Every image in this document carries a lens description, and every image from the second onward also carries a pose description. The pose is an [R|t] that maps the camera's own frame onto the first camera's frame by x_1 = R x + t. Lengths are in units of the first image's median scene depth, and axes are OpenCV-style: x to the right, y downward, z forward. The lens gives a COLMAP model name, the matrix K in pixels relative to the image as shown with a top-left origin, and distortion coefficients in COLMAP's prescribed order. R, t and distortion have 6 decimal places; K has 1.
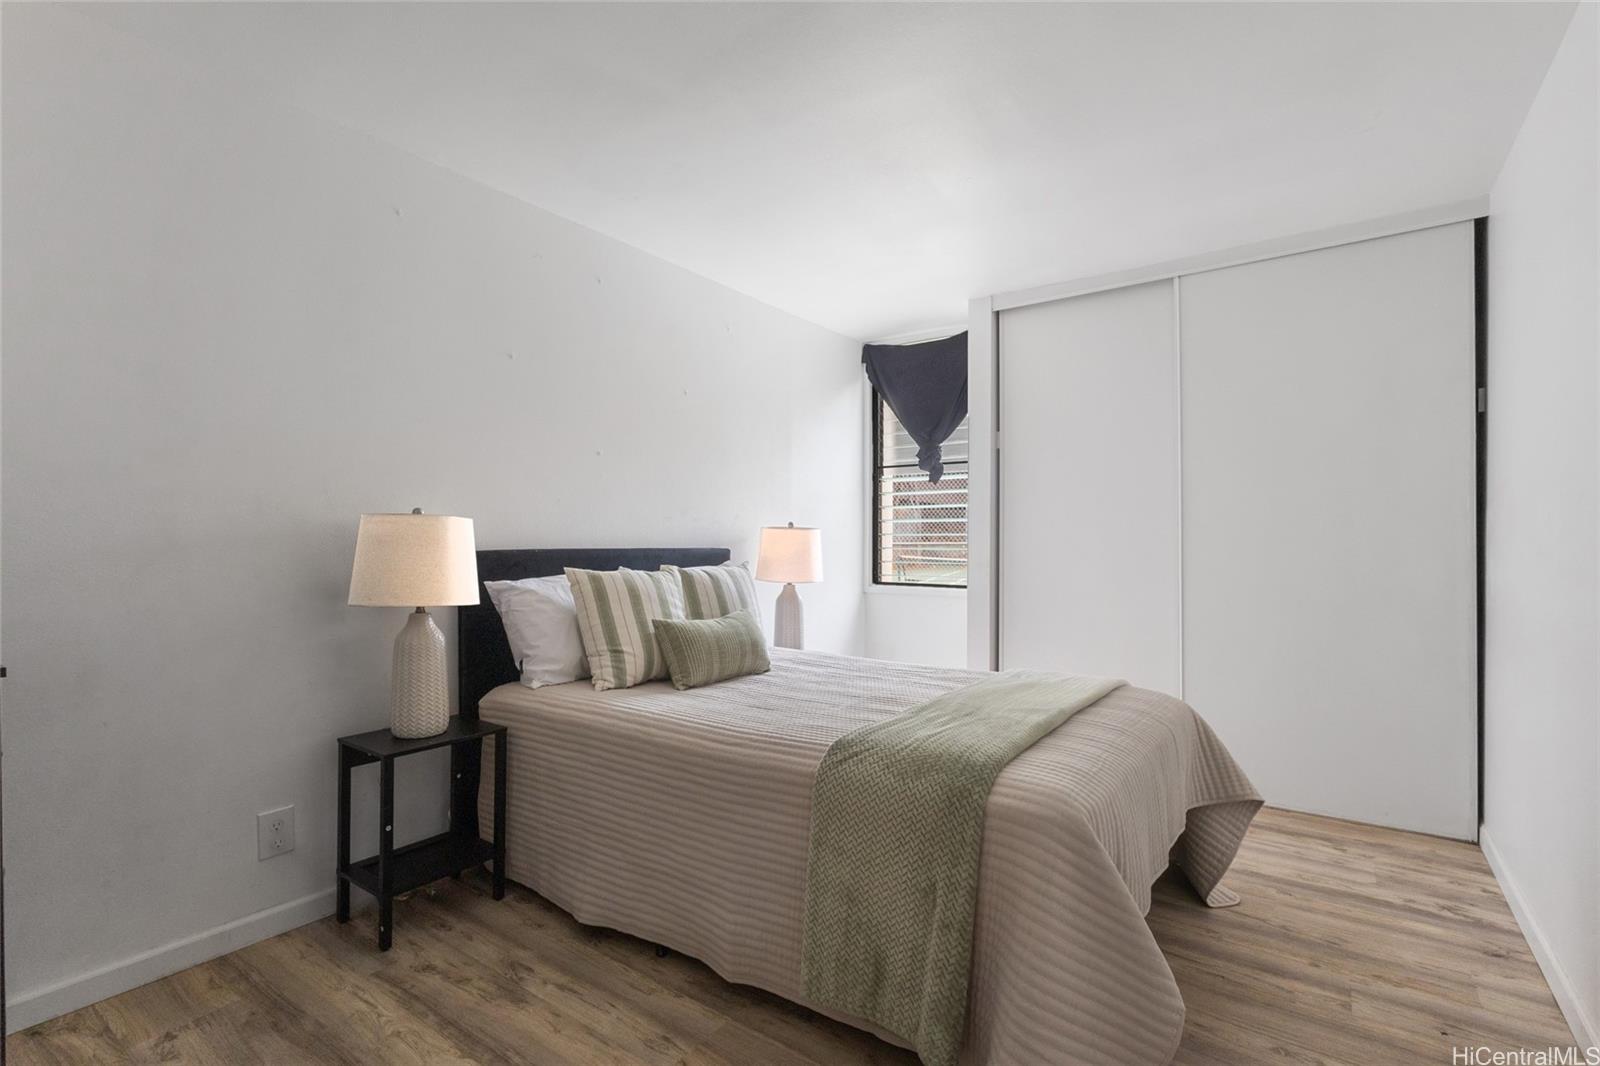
lens RADIAL K [[738.2, 0, 796.2], [0, 738.2, 534.3], [0, 0, 1]] dist [0.000853, -0.001981]
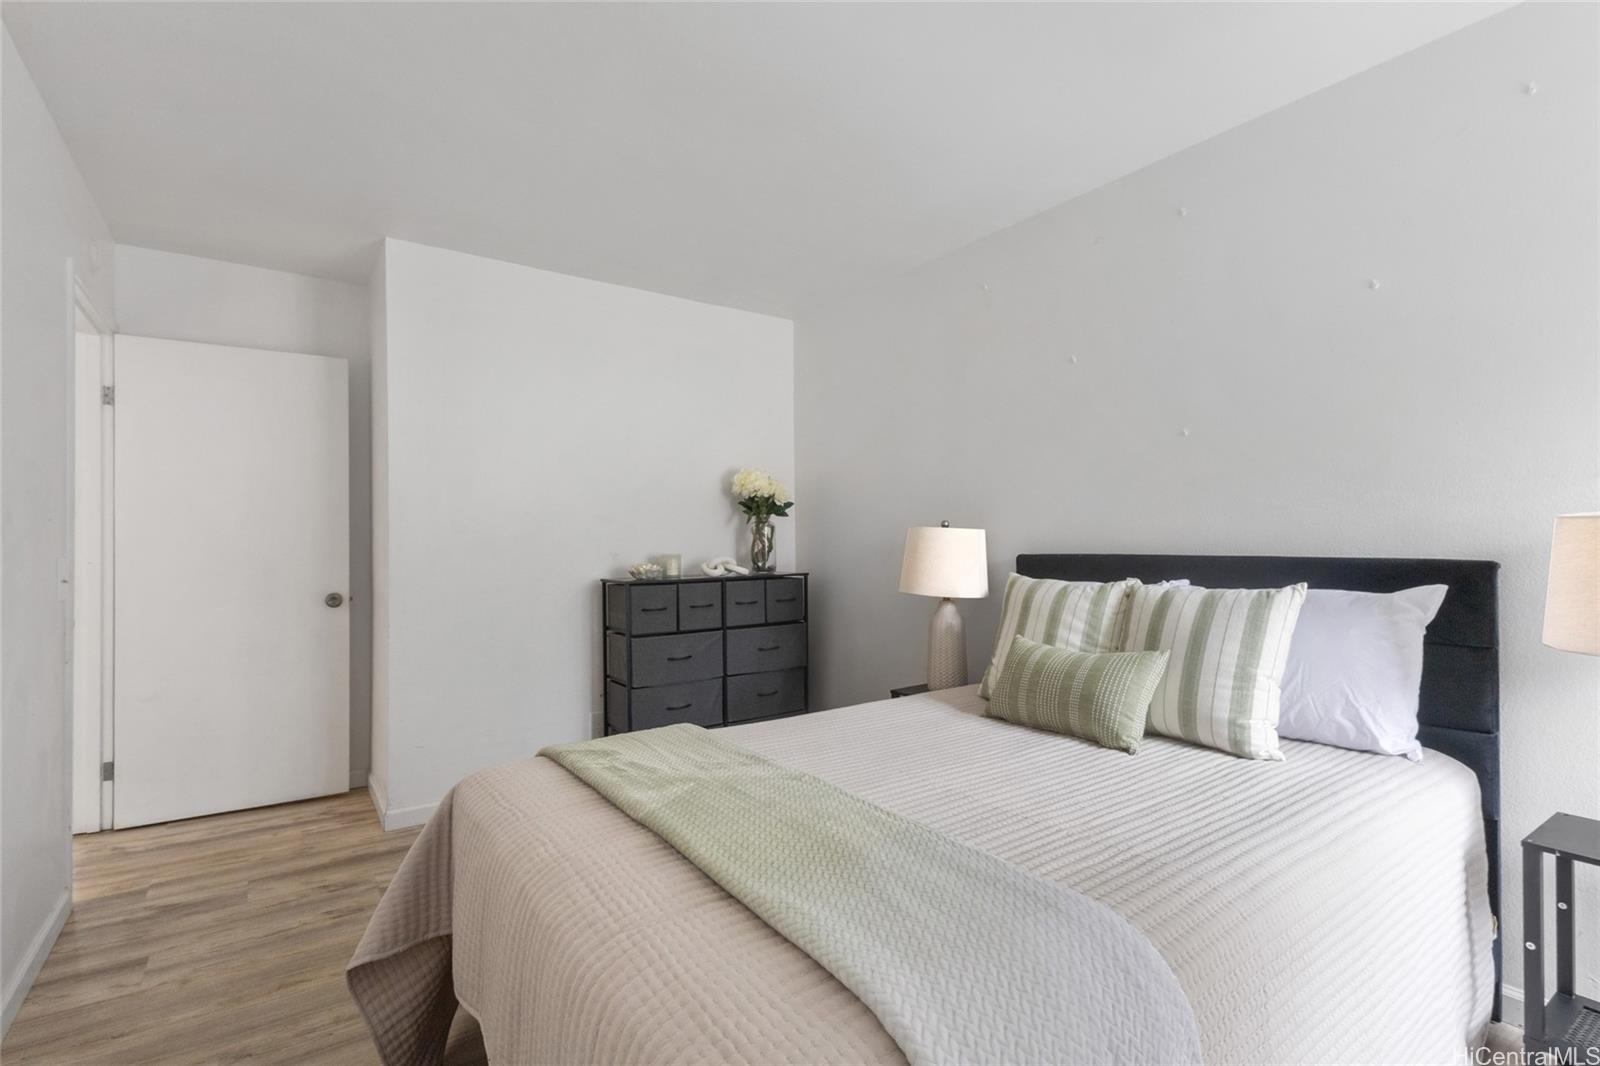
lens RADIAL K [[738.2, 0, 798.6], [0, 738.2, 541.5], [0, 0, 1]] dist [0.000853, -0.001981]
pose [[-0.328029, -0.007541, -0.944637, 0.673459], [0.007401, 0.999917, -0.010553, 0.010782], [0.944638, -0.010453, -0.327946, 0.973790]]
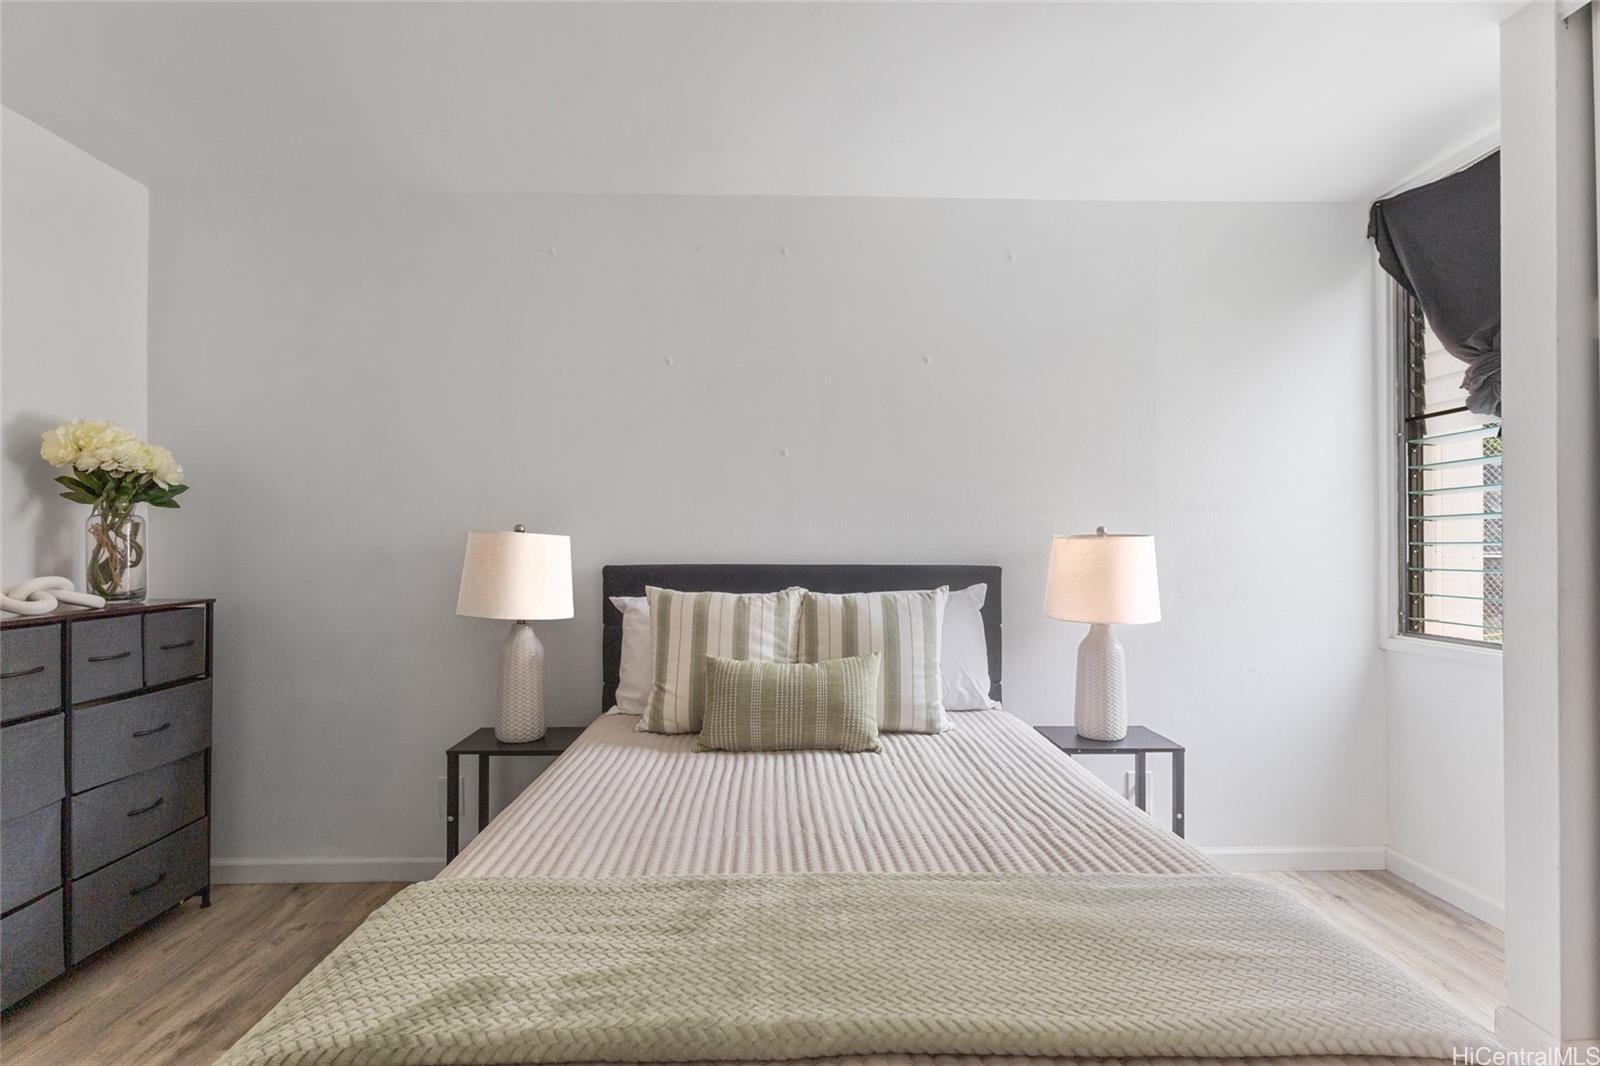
lens RADIAL K [[738.2, 0, 792.5], [0, 738.2, 537.7], [0, 0, 1]] dist [0.000853, -0.001981]
pose [[0.601048, -0.017311, -0.799026, 0.470190], [0.007610, 0.999844, -0.015938, 0.002148], [0.799177, 0.003499, 0.601086, 0.554958]]
